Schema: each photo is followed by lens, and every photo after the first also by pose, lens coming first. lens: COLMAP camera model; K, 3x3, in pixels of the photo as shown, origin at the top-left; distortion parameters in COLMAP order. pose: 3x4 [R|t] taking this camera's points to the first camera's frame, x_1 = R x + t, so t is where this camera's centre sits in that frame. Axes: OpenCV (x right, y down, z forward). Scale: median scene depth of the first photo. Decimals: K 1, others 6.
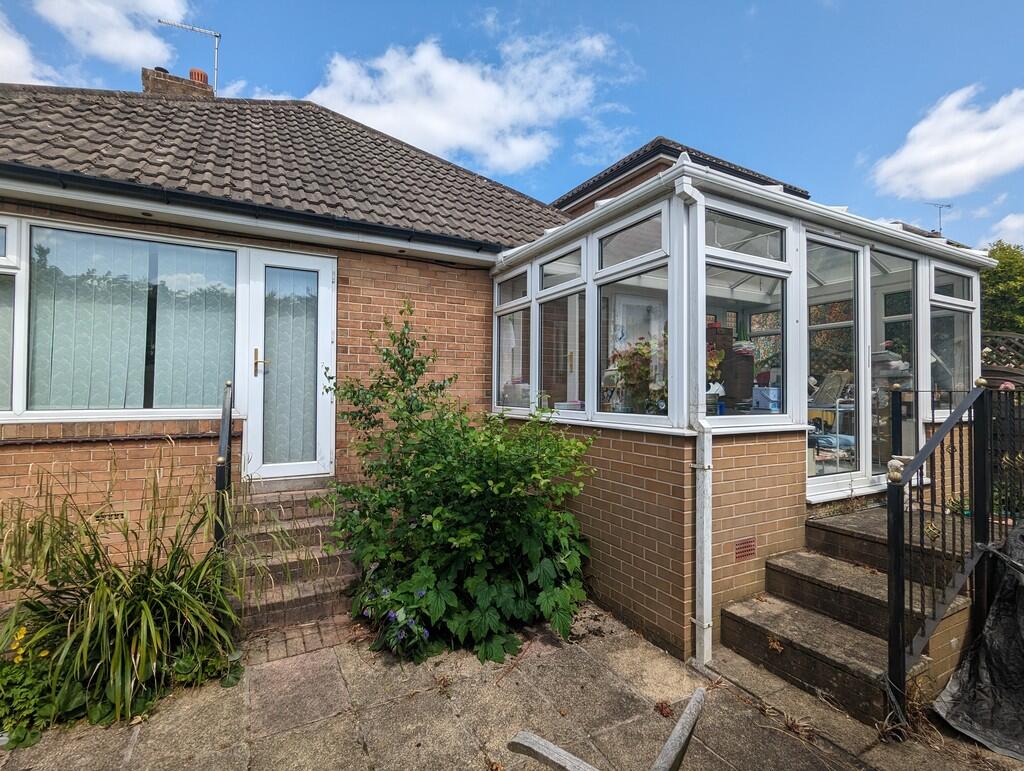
lens RADIAL K [[485.4, 0, 514.2], [0, 485.4, 380.7], [0, 0, 1]] dist [0.001561, -0.001145]
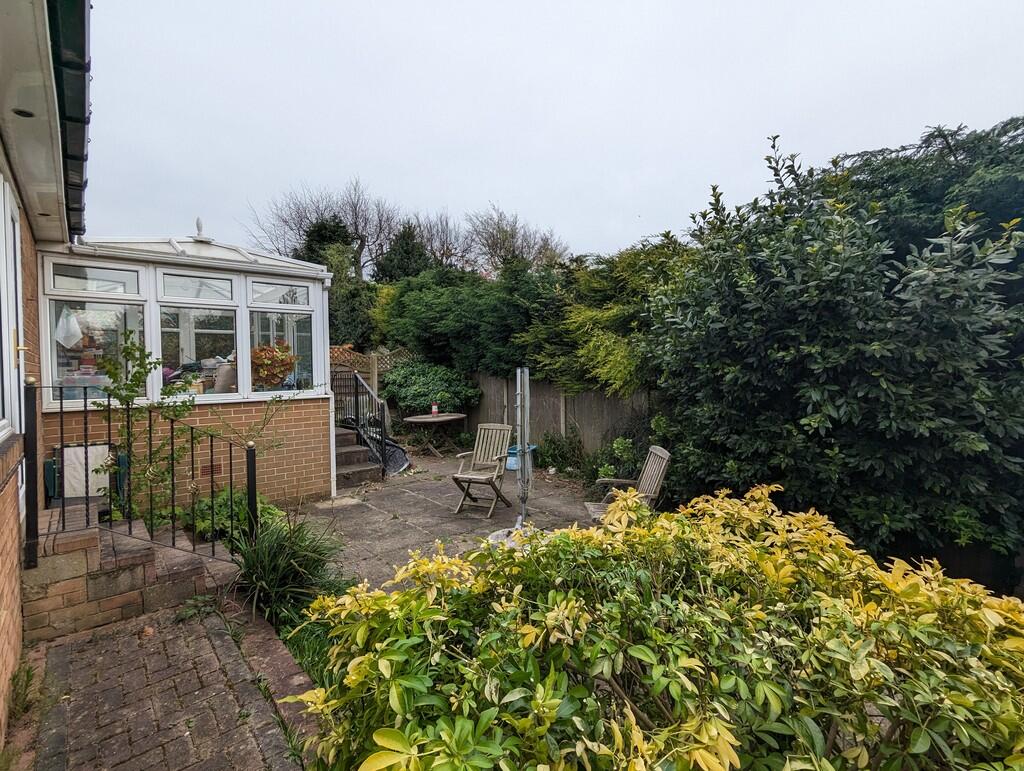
lens RADIAL K [[478.2, 0, 498.2], [0, 478.2, 385.0], [0, 0, 1]] dist [0.001958, 0.000191]
pose [[-0.206066, -0.022000, 0.978291, -1.459911], [0.001496, 0.999739, 0.022797, 0.007092], [-0.978537, 0.006161, -0.205979, 0.529405]]
